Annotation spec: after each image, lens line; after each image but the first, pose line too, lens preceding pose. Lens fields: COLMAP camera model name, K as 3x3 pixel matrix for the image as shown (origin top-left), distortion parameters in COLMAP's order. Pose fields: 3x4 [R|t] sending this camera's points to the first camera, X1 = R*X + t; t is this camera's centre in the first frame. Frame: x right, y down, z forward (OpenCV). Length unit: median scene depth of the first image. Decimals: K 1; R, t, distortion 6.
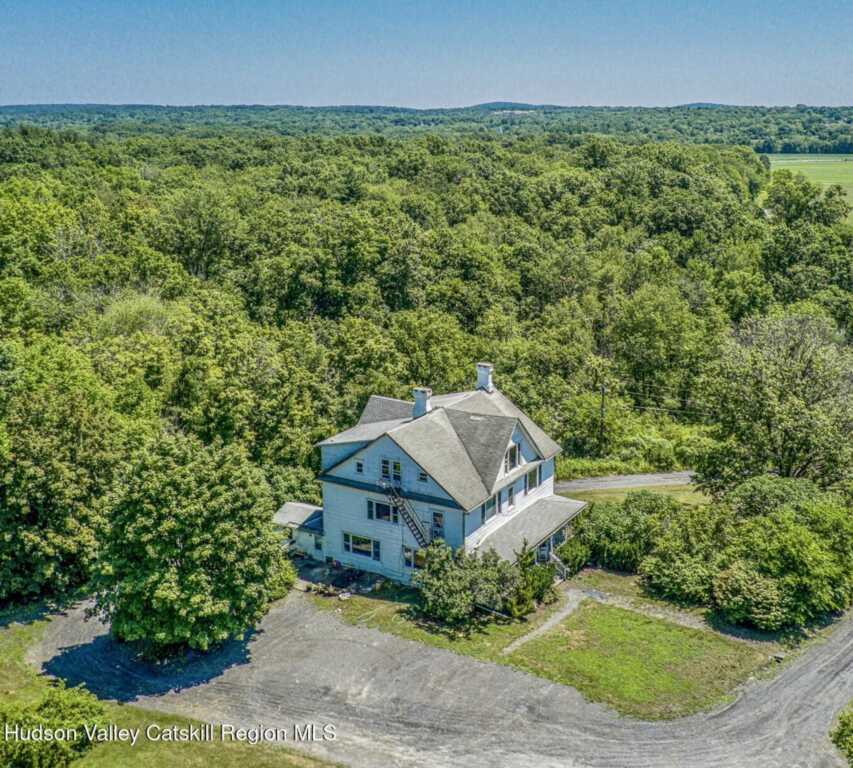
lens RADIAL K [[974.9, 0, 516.0], [0, 974.9, 303.2], [0, 0, 1]] dist [0.094964, -0.139059]
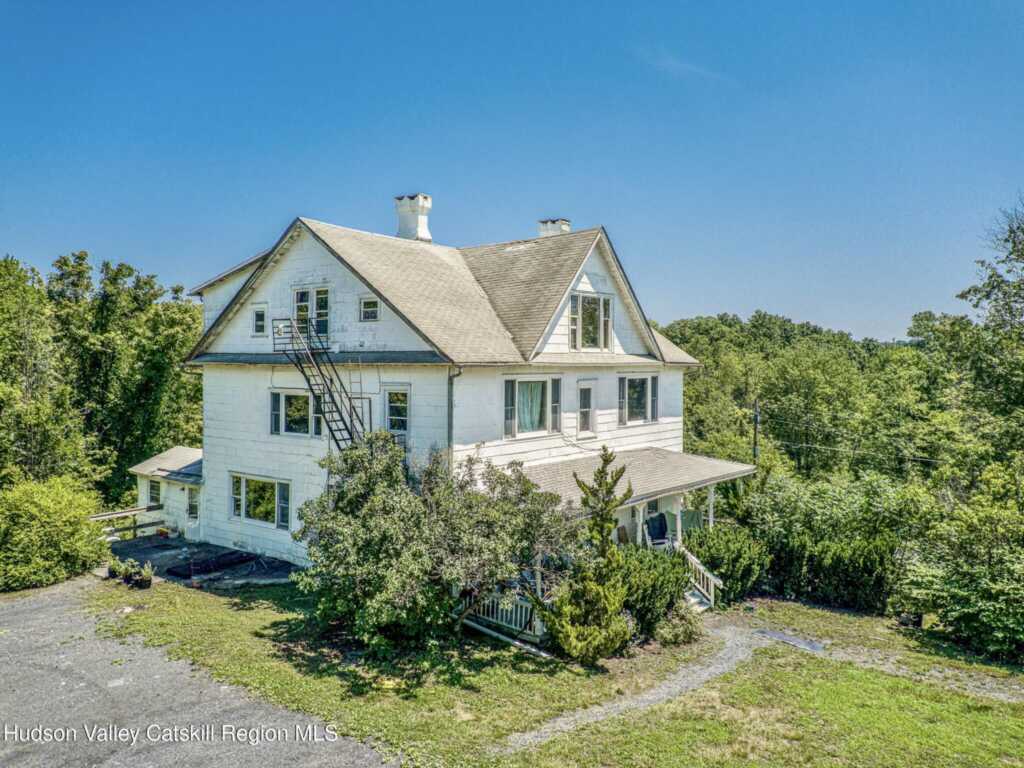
lens RADIAL K [[791.3, 0, 510.4], [0, 791.3, 353.7], [0, 0, 1]] dist [0.033773, -0.000857]
pose [[0.984239, 0.002968, -0.176819, 0.025029], [-0.035900, 0.982394, -0.183340, 0.242629], [0.173162, 0.186798, 0.967017, 0.641541]]
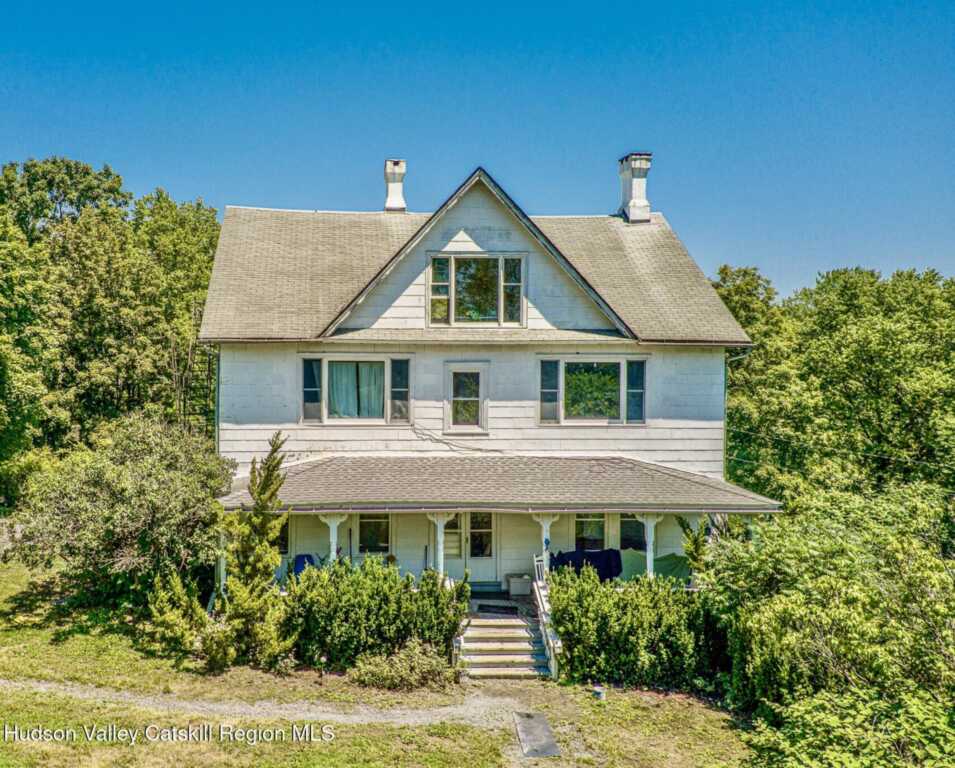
lens RADIAL K [[933.6, 0, 477.4], [0, 933.6, 365.8], [0, 0, 1]] dist [0.011969, 0.005538]
pose [[0.531821, 0.009588, -0.846802, 0.292040], [-0.154872, 0.984174, -0.086122, 0.216766], [0.832575, 0.176947, 0.524889, 0.826127]]
